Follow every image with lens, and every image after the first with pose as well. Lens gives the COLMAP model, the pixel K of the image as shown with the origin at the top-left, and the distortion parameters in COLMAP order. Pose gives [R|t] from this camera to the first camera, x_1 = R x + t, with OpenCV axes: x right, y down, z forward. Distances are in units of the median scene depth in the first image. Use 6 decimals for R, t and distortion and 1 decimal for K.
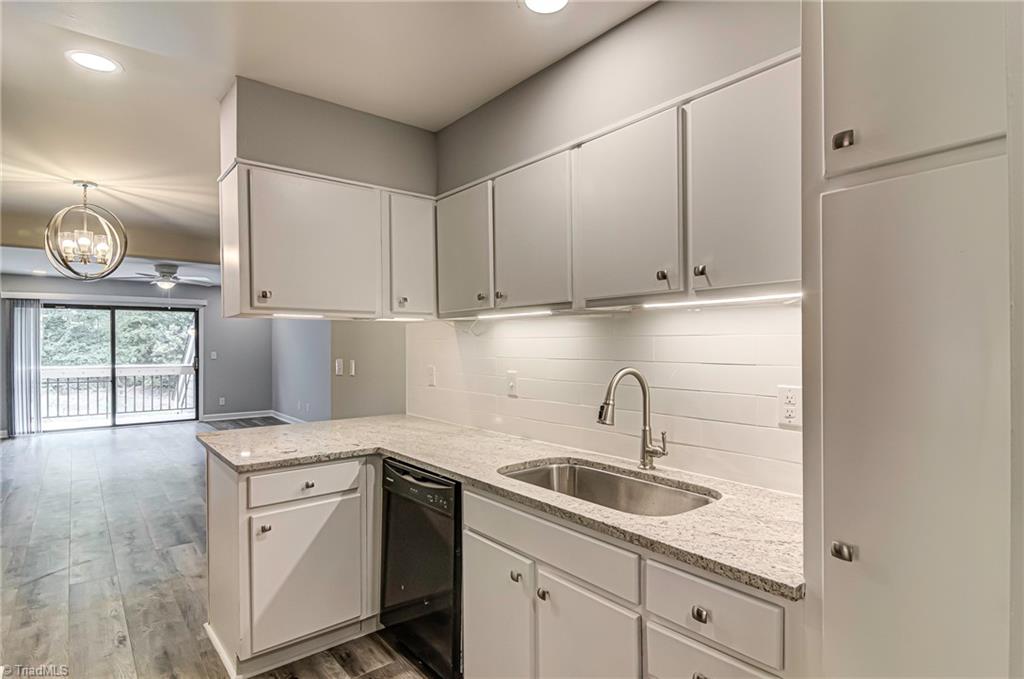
lens RADIAL K [[545.1, 0, 518.8], [0, 545.1, 343.3], [0, 0, 1]] dist [0.019249, -0.016865]
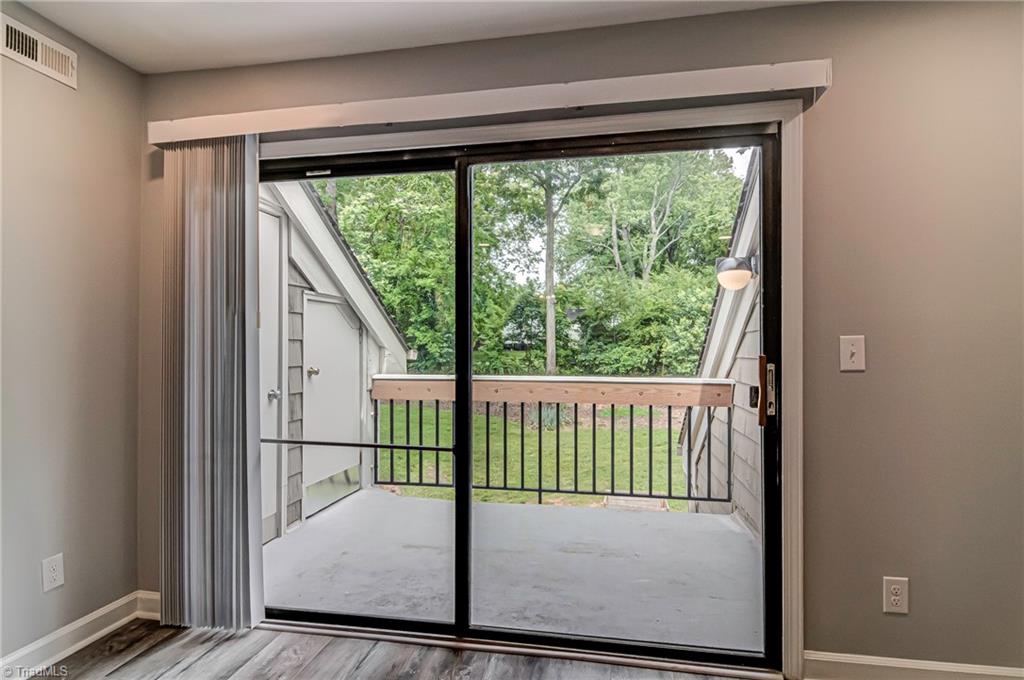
lens RADIAL K [[545.1, 0, 517.1], [0, 545.1, 345.5], [0, 0, 1]] dist [0.019249, -0.016865]
pose [[0.650635, -0.001925, -0.759388, -0.481574], [0.000823, 0.999998, -0.001830, 0.019501], [0.759390, 0.000566, 0.650635, 0.773820]]
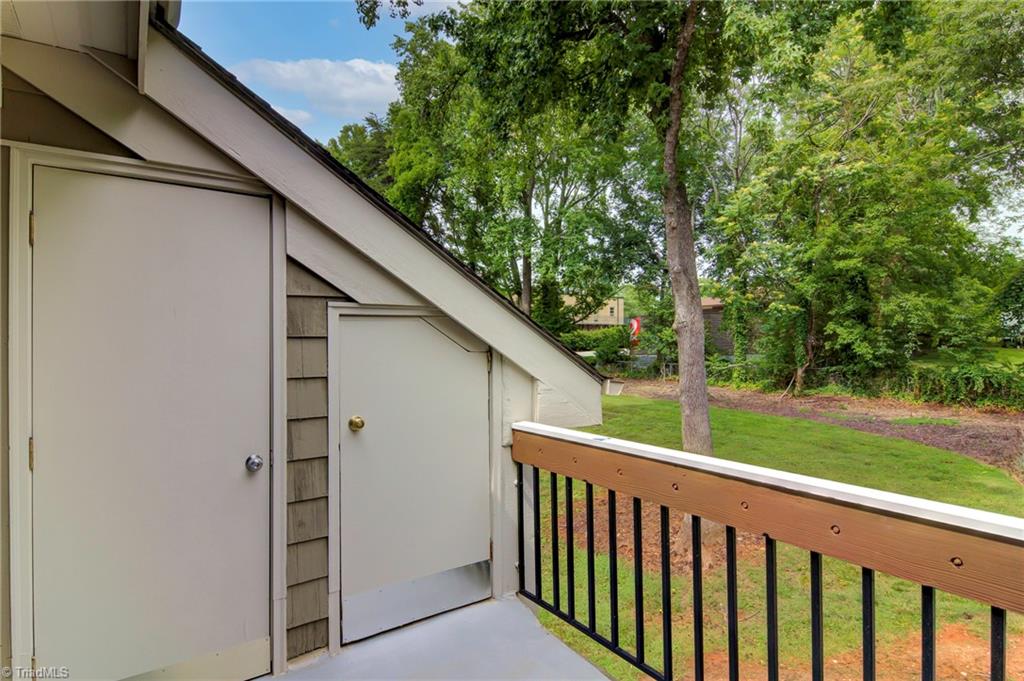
lens RADIAL K [[545.1, 0, 507.8], [0, 545.1, 344.6], [0, 0, 1]] dist [0.019249, -0.016865]
pose [[-0.069313, 0.000419, -0.997595, -0.493871], [0.009433, 0.999955, -0.000235, 0.017855], [0.997550, -0.009427, -0.069314, 0.794382]]
